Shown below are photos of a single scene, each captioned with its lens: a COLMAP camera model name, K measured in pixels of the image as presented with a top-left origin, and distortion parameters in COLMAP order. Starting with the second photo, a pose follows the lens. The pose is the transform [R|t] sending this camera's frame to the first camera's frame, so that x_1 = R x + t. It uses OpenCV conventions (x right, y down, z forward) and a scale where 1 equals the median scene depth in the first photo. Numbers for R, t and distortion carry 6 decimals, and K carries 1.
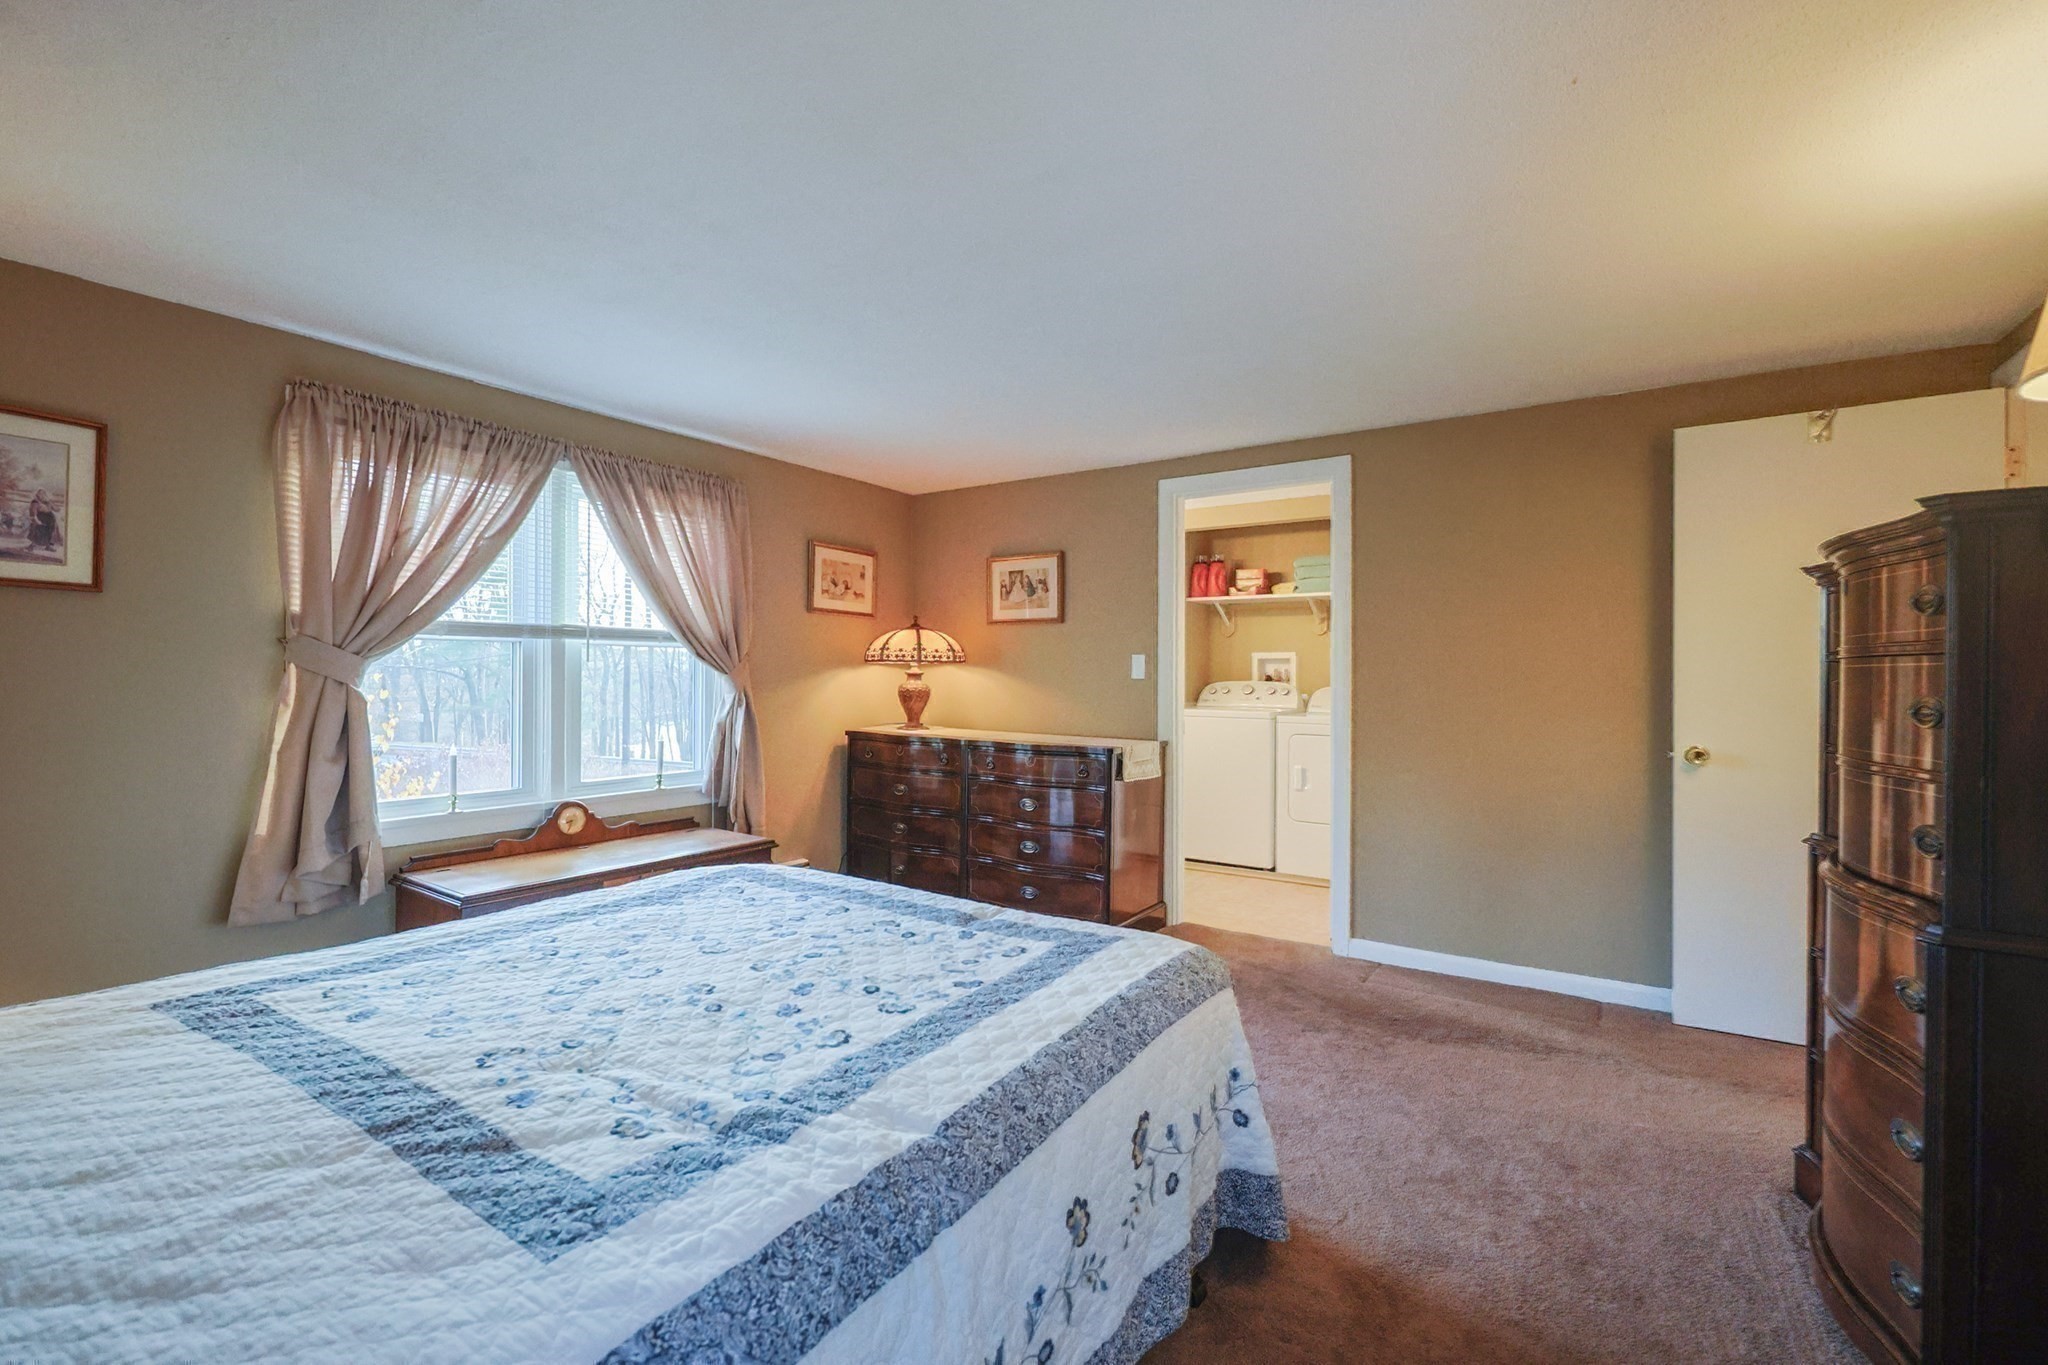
lens RADIAL K [[876.0, 0, 1025.9], [0, 876.0, 685.7], [0, 0, 1]] dist [0.001027, 0.000061]
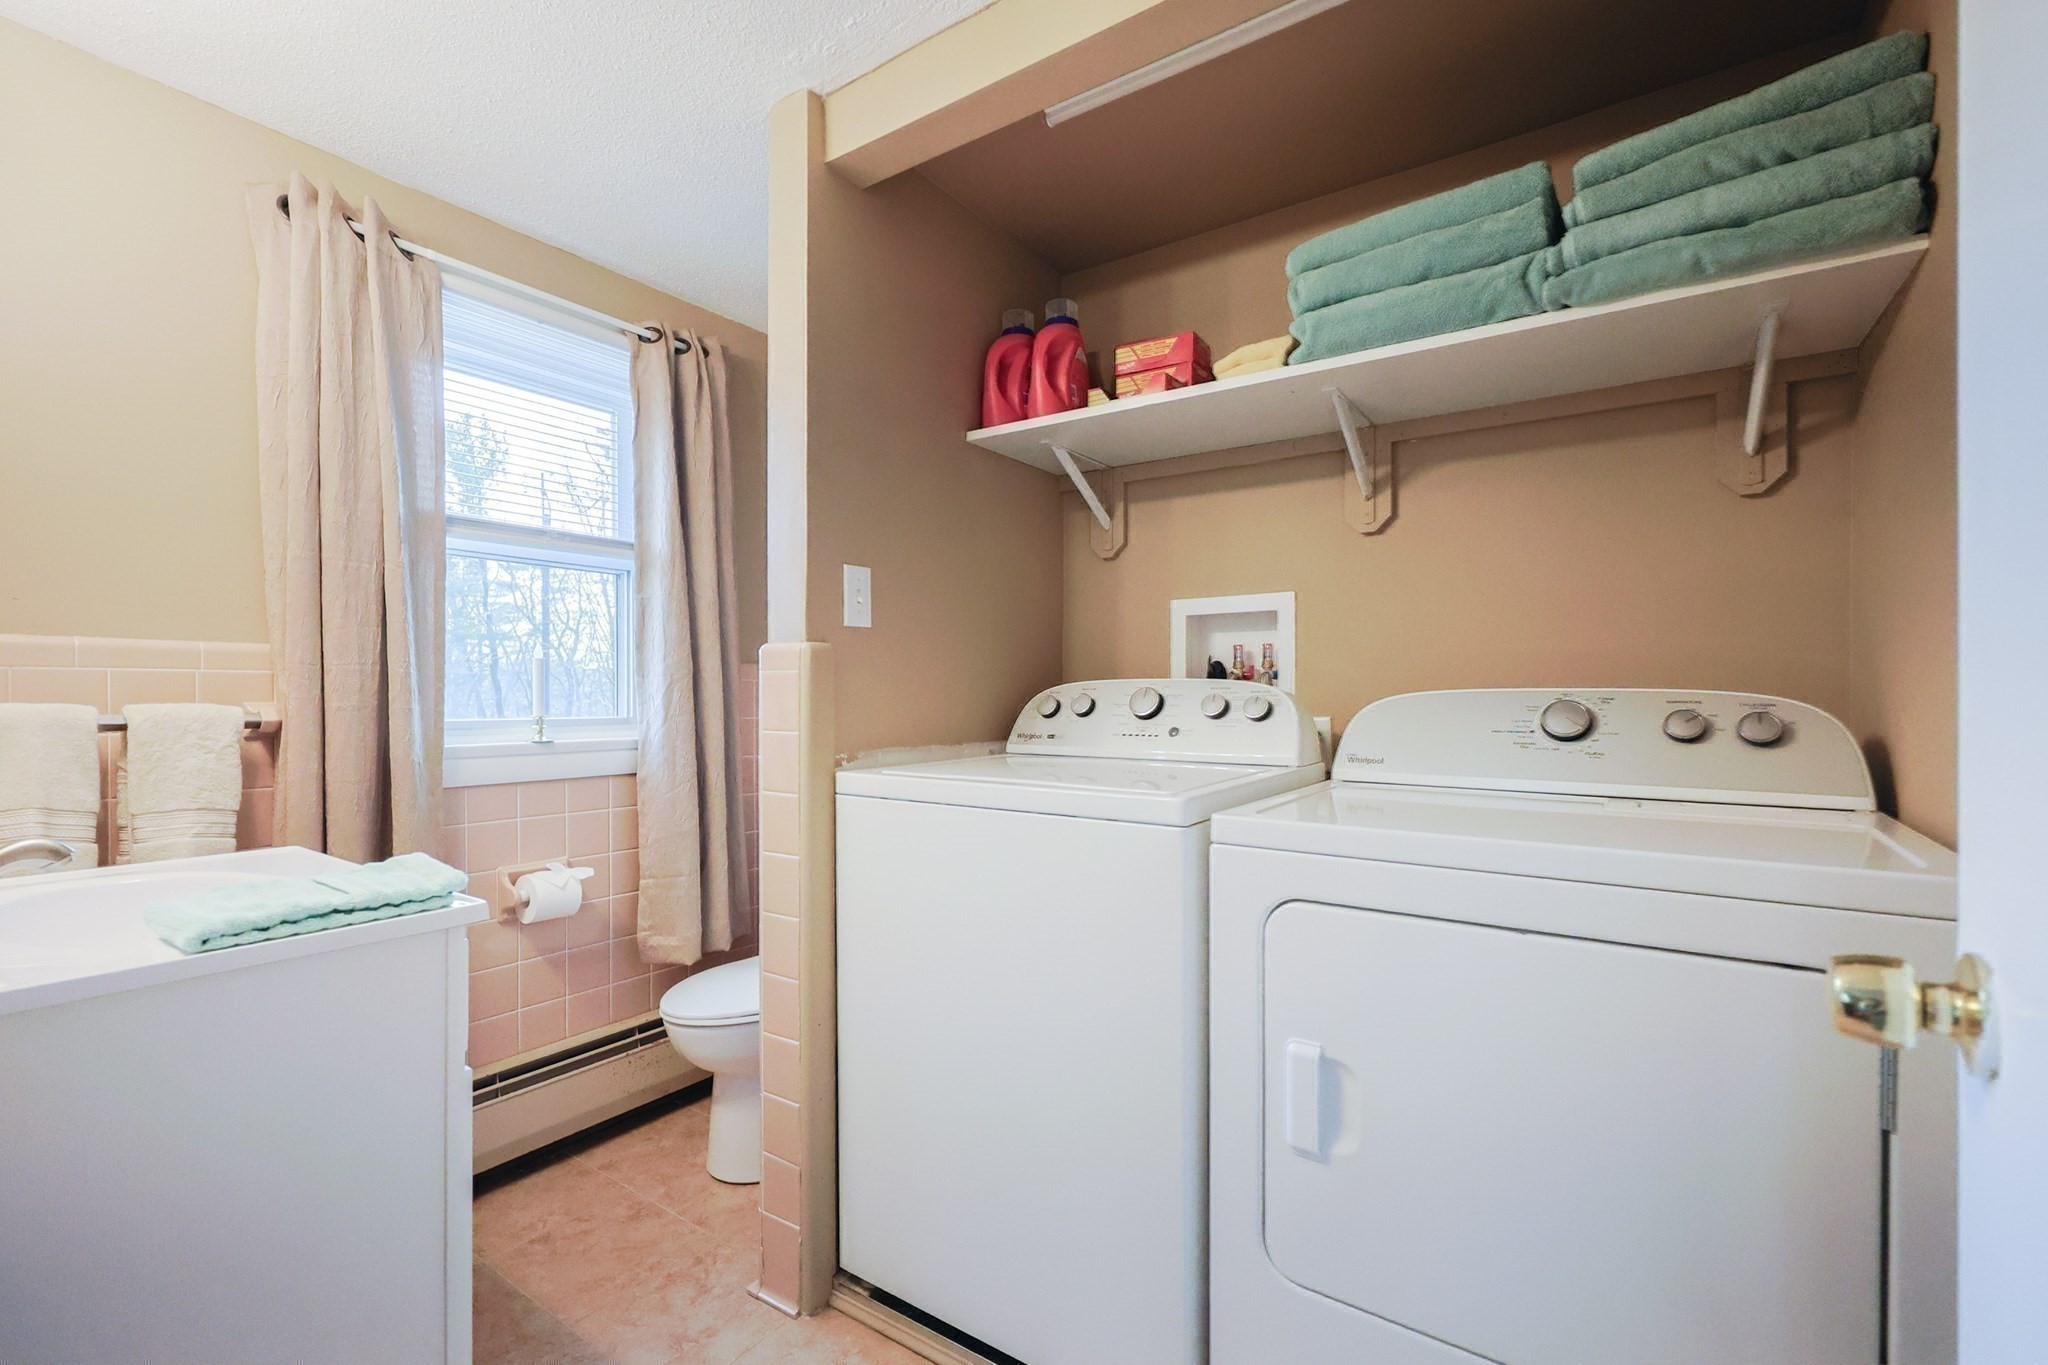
lens RADIAL K [[876.0, 0, 1025.9], [0, 876.0, 685.7], [0, 0, 1]] dist [0.001027, 0.000061]
pose [[0.999975, -0.003379, -0.006144, 0.202001], [0.003276, 0.999855, -0.016727, 0.002972], [0.006199, 0.016706, 0.999841, 0.647676]]
